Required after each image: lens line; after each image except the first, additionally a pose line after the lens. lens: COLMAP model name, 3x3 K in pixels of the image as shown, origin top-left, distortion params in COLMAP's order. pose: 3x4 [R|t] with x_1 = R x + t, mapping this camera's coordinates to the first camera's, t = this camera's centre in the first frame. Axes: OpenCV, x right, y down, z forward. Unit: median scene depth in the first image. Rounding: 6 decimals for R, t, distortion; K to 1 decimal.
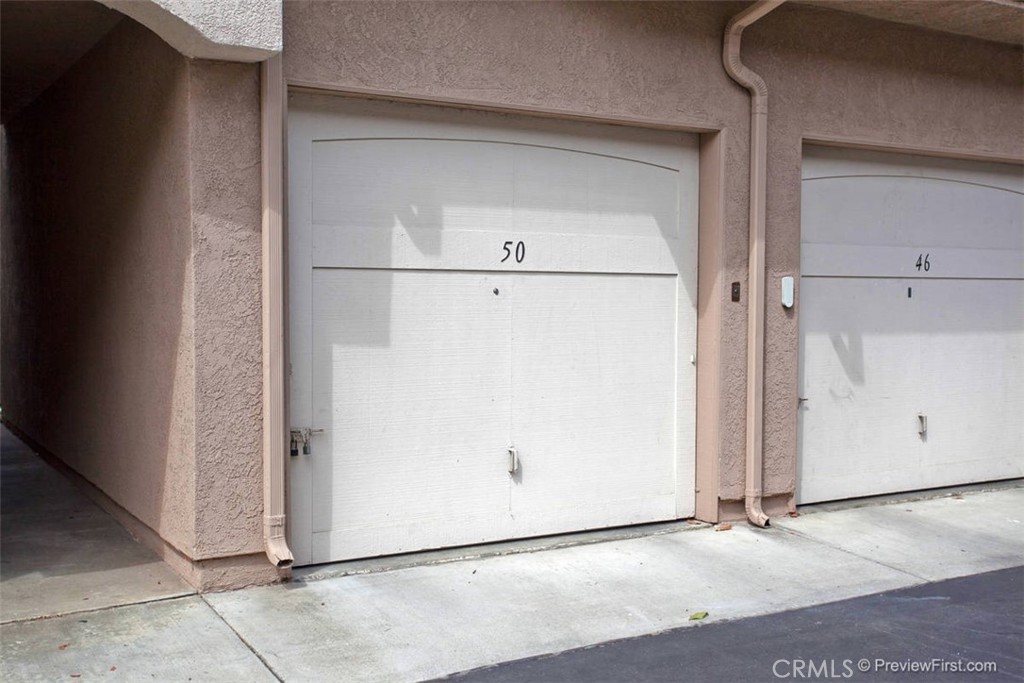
lens RADIAL K [[1183.7, 0, 512.0], [0, 1183.7, 341.5], [0, 0, 1]] dist [-0.007594, -0.005153]
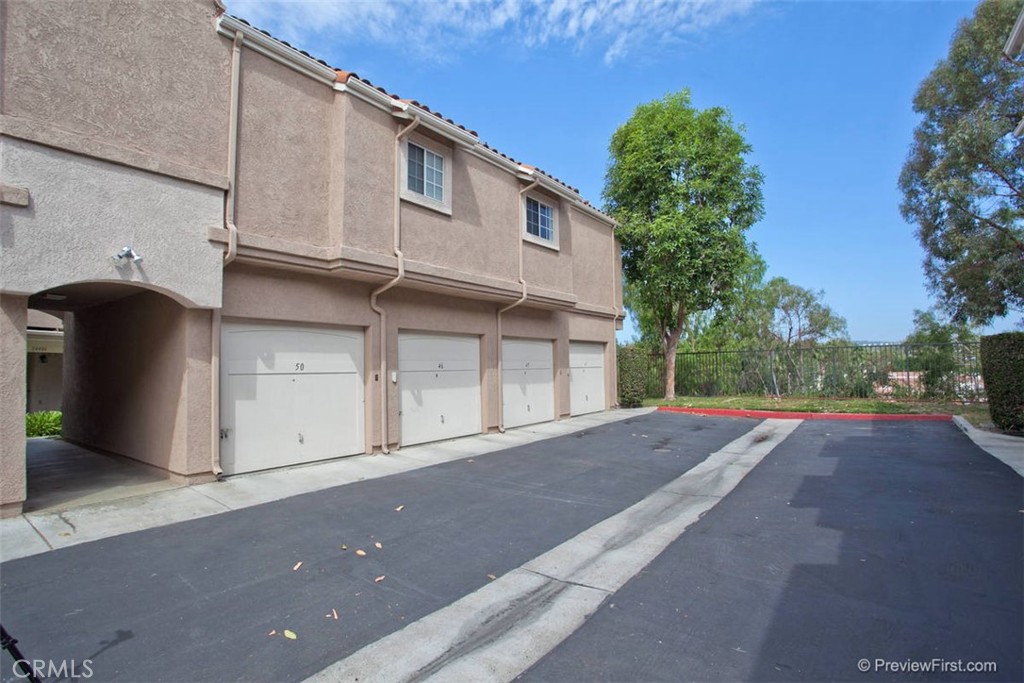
lens RADIAL K [[506.2, 0, 511.7], [0, 506.2, 345.0], [0, 0, 1]] dist [-0.079199, 0.035304]
pose [[0.921846, -0.003541, 0.387540, 0.006514], [0.039201, 0.995682, -0.084151, -0.002748], [-0.385568, 0.092766, 0.918004, -0.382510]]
